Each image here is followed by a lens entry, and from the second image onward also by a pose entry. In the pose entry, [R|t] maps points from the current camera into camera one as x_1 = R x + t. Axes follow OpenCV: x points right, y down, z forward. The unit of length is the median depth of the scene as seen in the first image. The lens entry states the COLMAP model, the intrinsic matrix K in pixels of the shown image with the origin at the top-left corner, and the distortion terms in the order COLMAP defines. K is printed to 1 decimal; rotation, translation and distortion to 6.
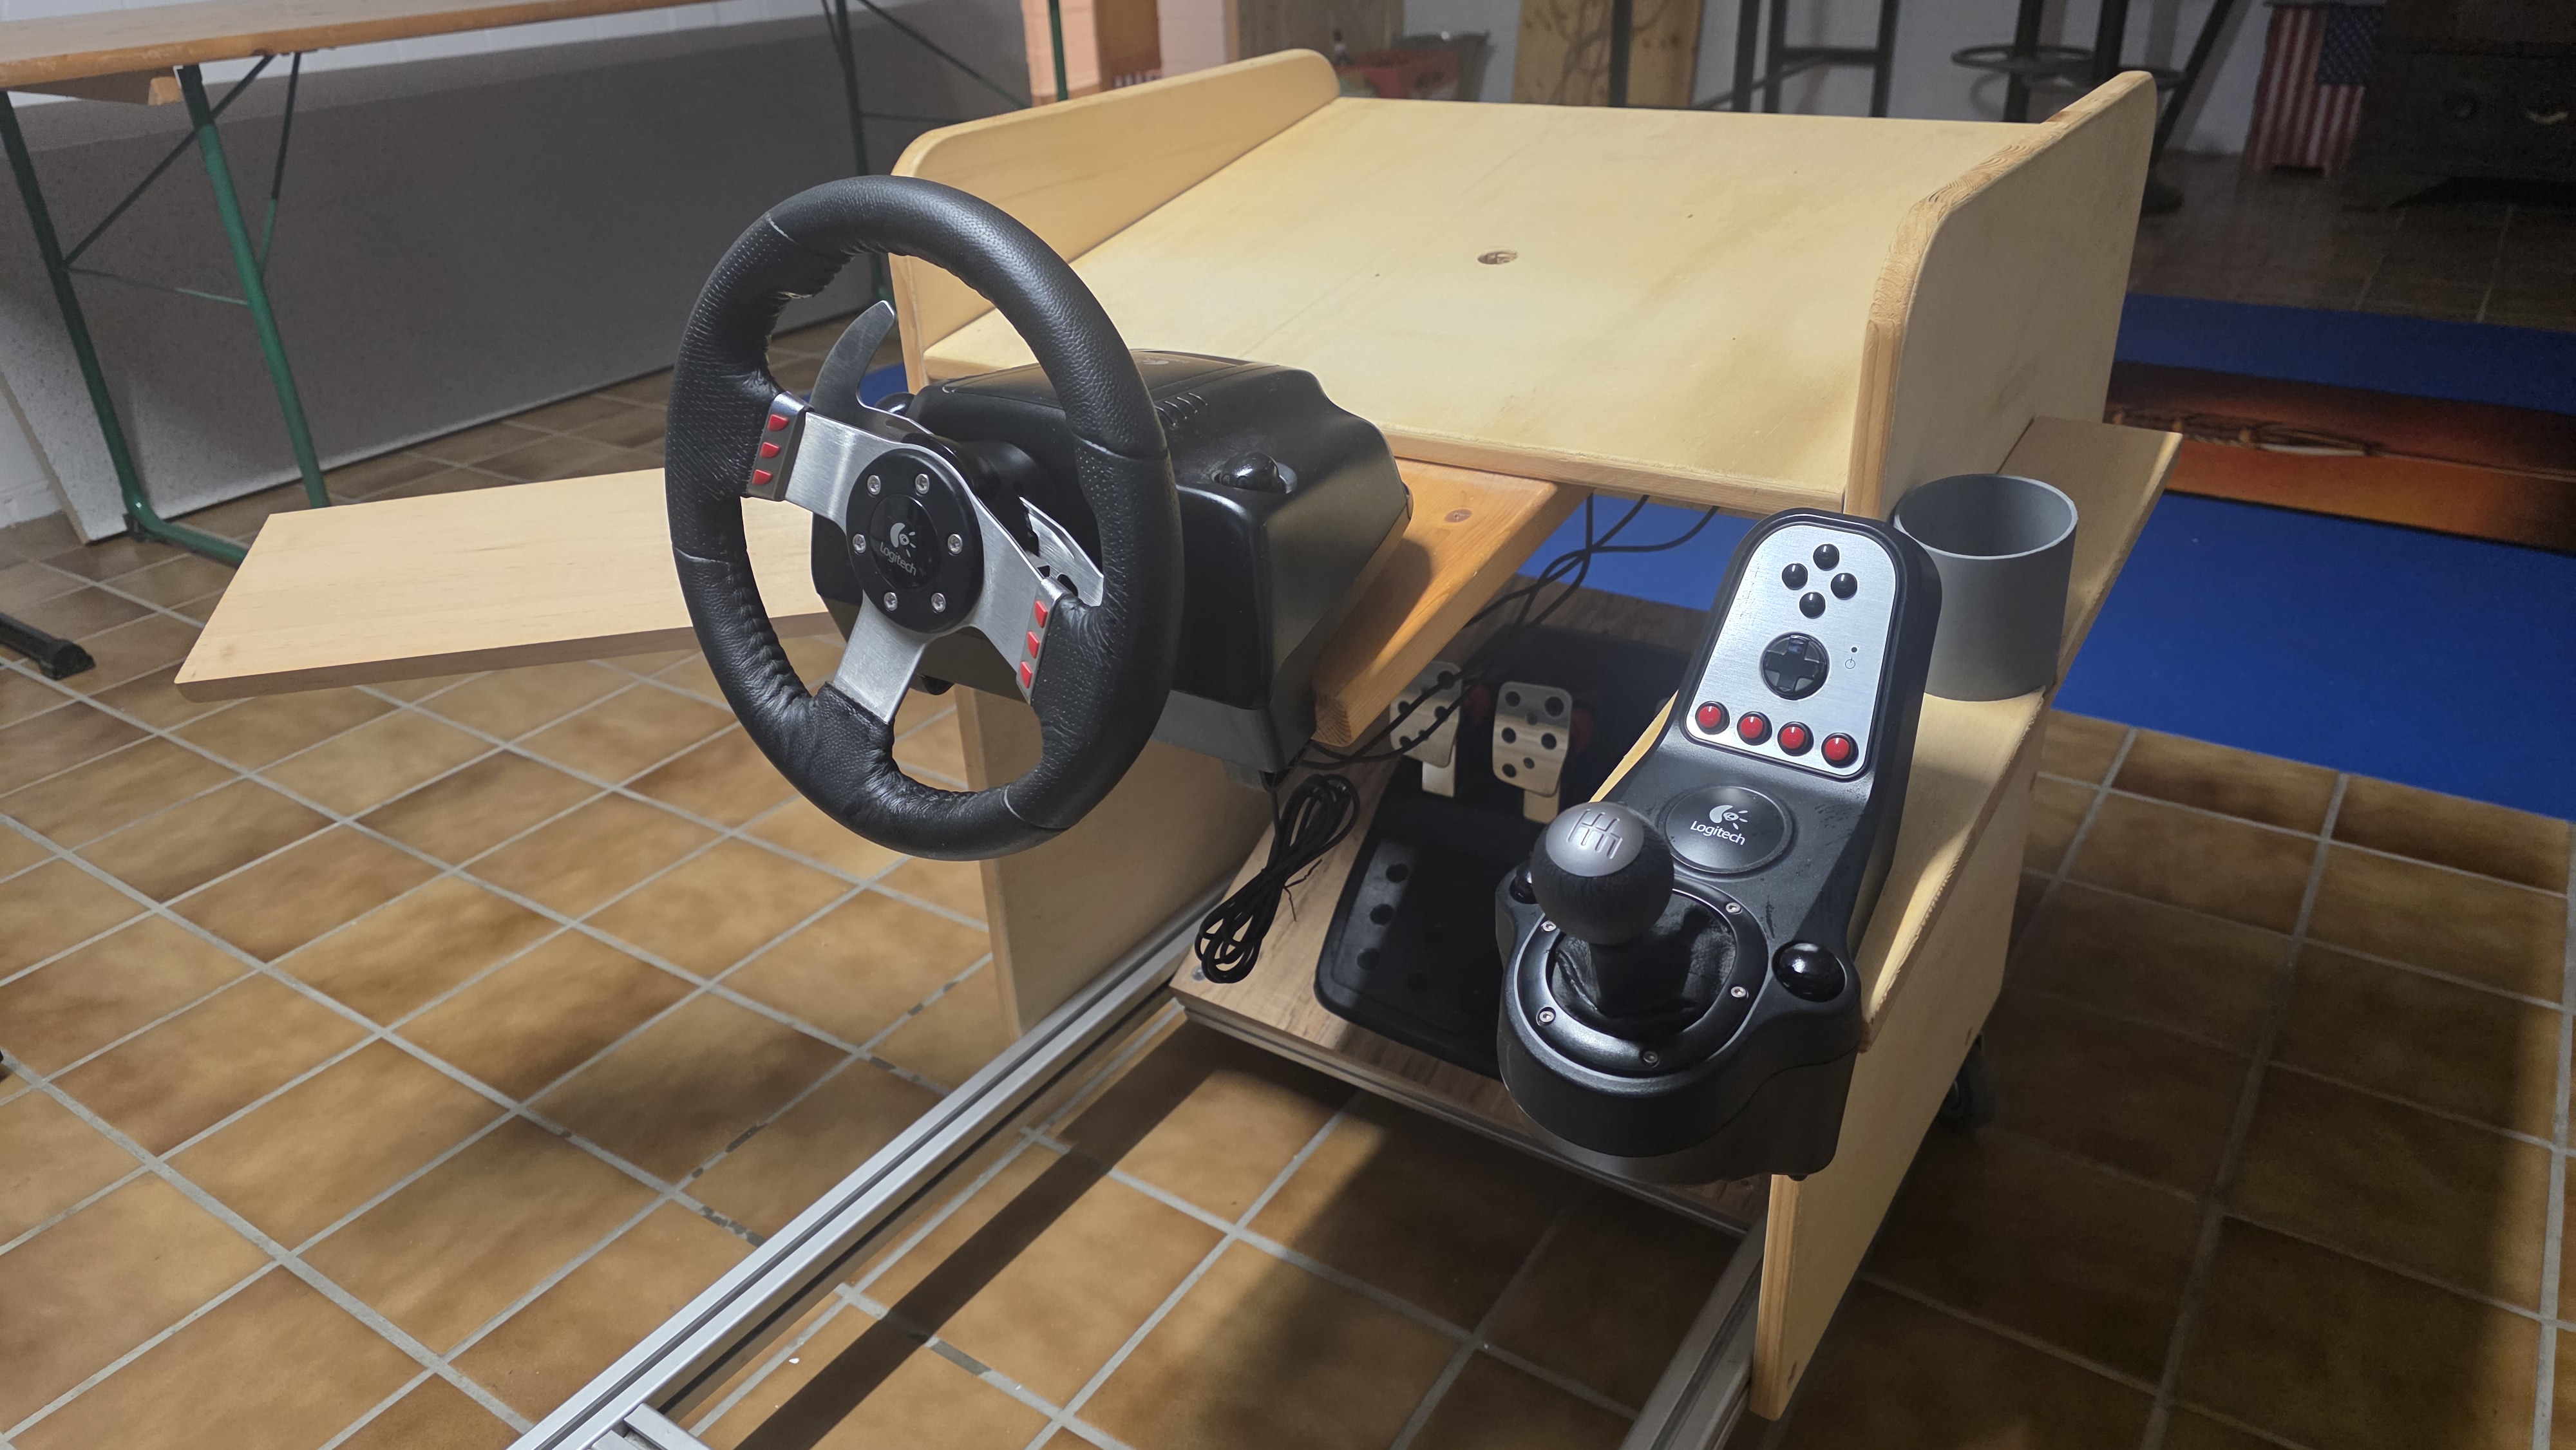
lens RADIAL K [[1763.2, 0, 1243.1], [0, 1763.2, 665.6], [0, 0, 1]] dist [0.029312, -0.033481]
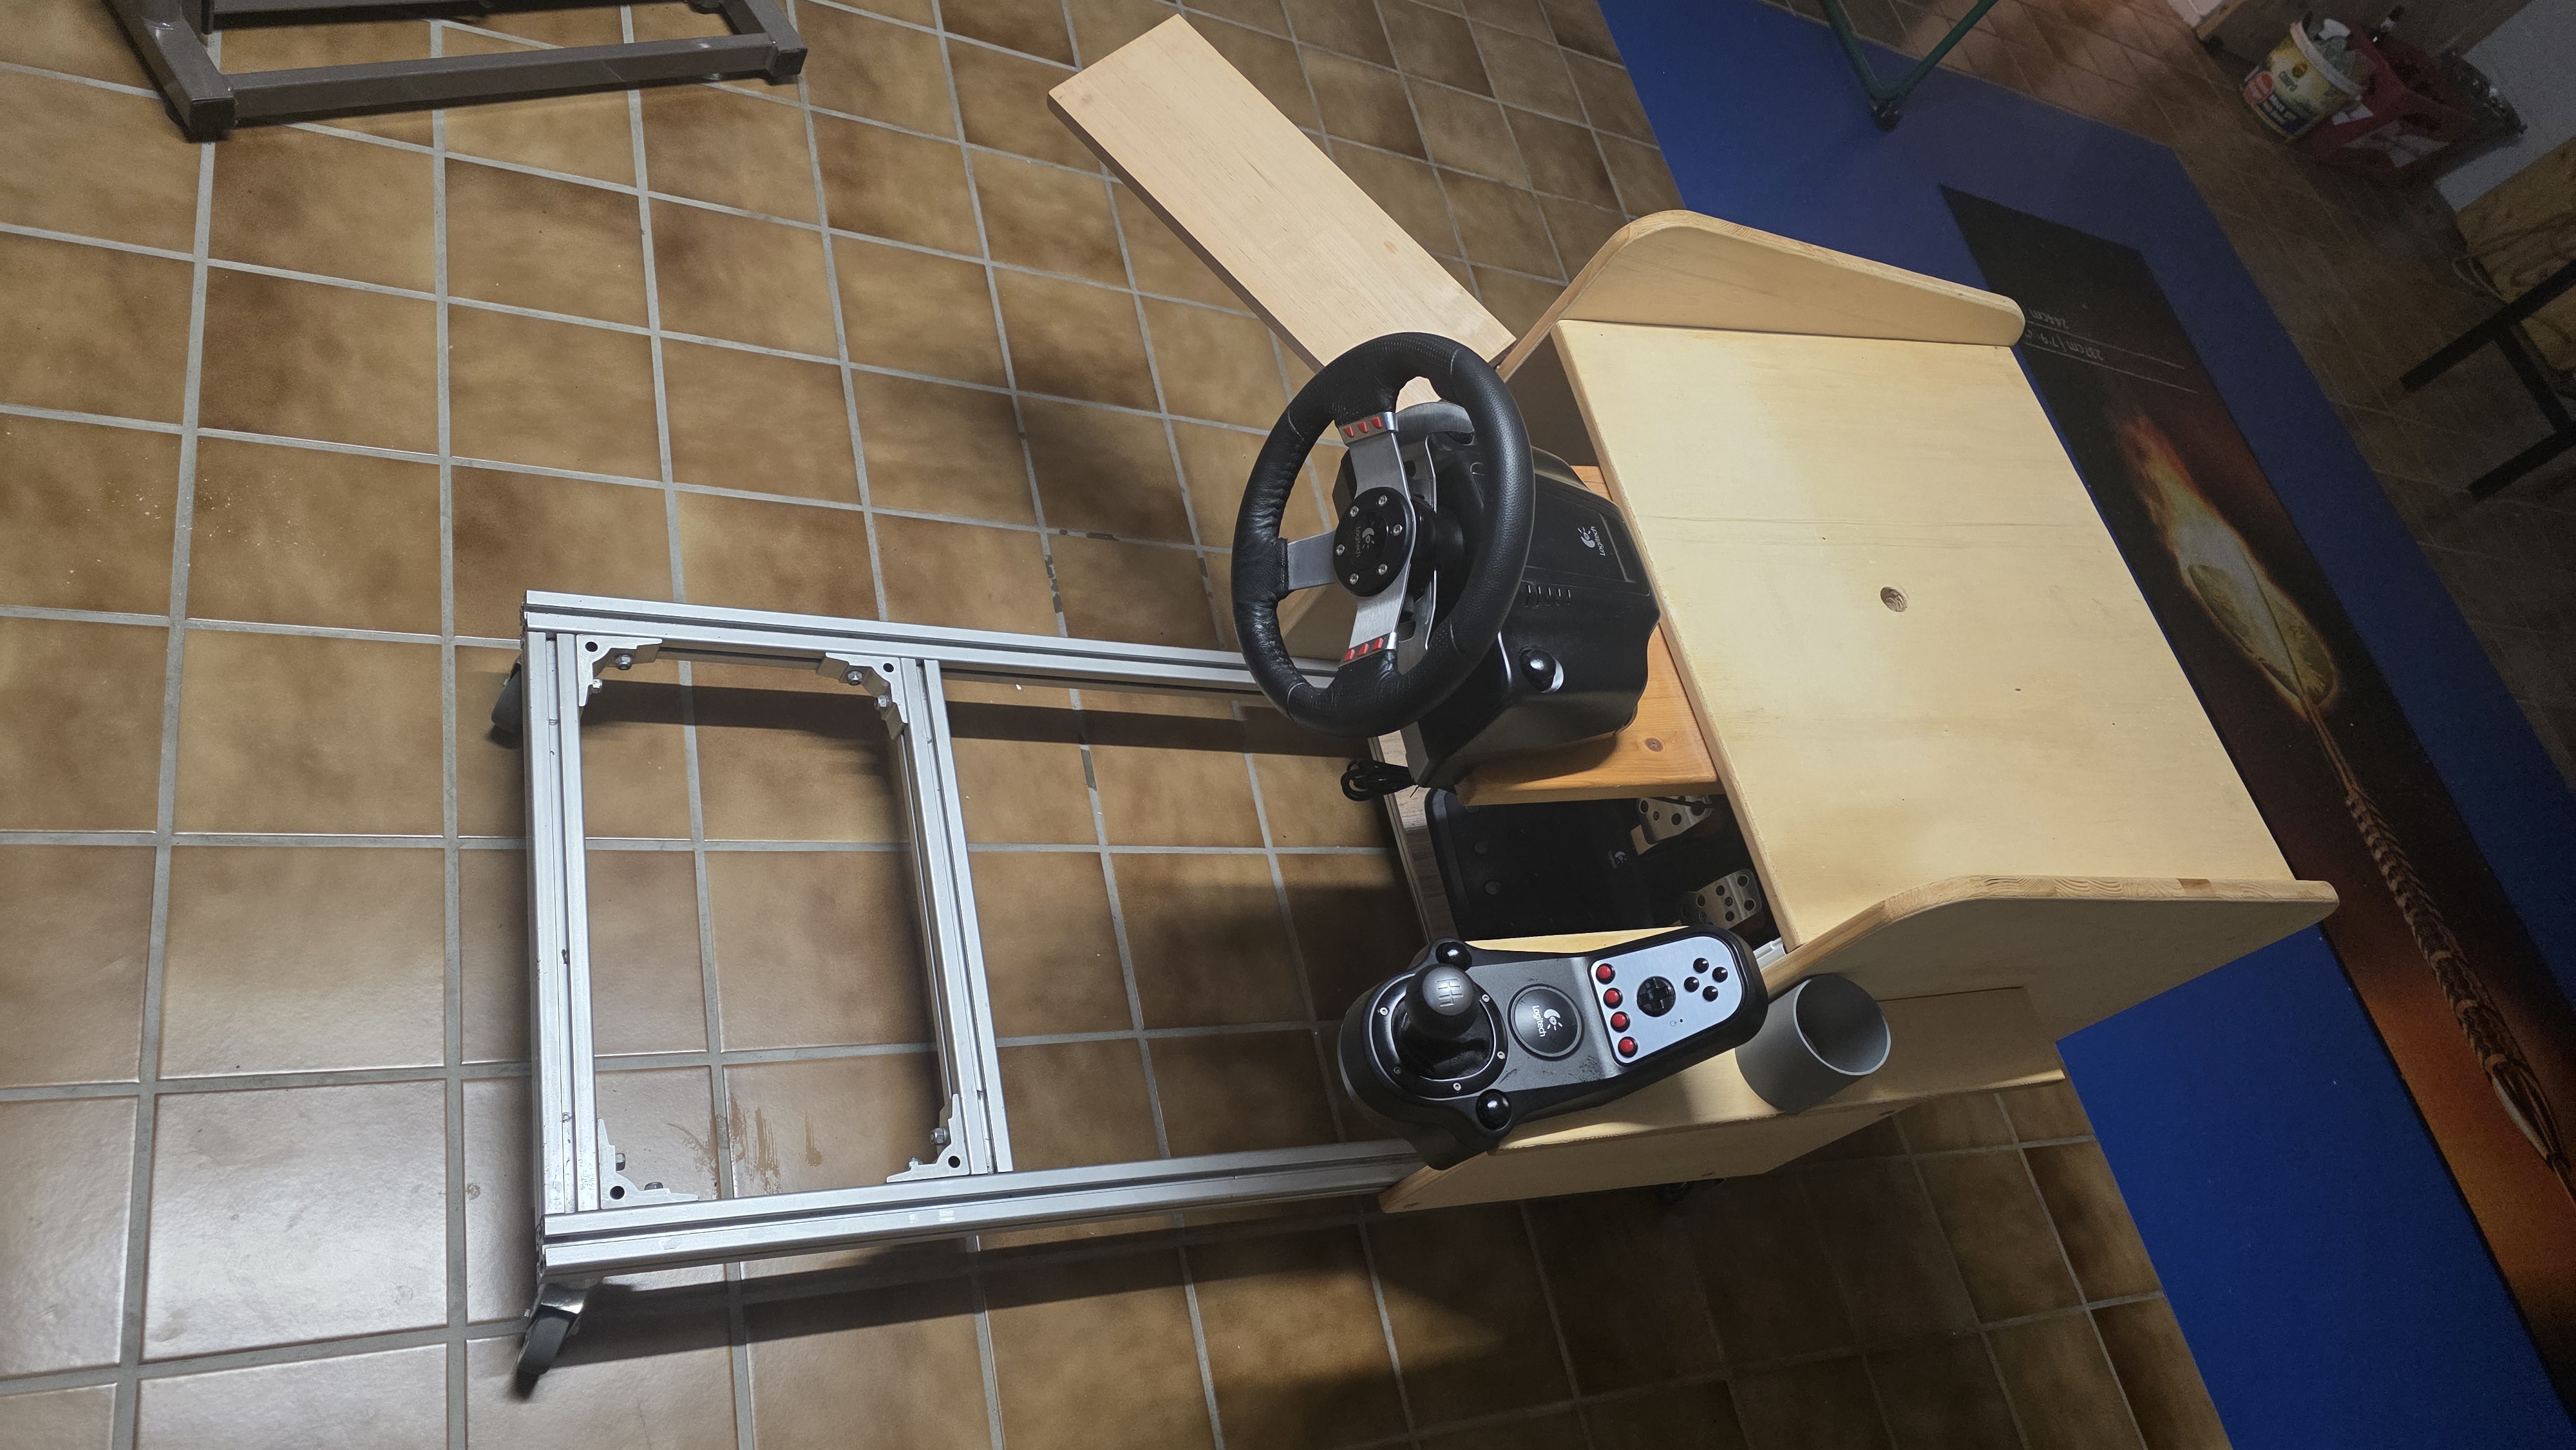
lens RADIAL K [[1748.3, 0, 1292.6], [0, 1748.3, 686.6], [0, 0, 1]] dist [0.058112, -0.071833]
pose [[0.644289, 0.763478, -0.044644, -0.029969], [-0.708372, 0.617752, 0.341455, -0.256428], [0.288272, -0.188371, 0.938837, -0.306026]]
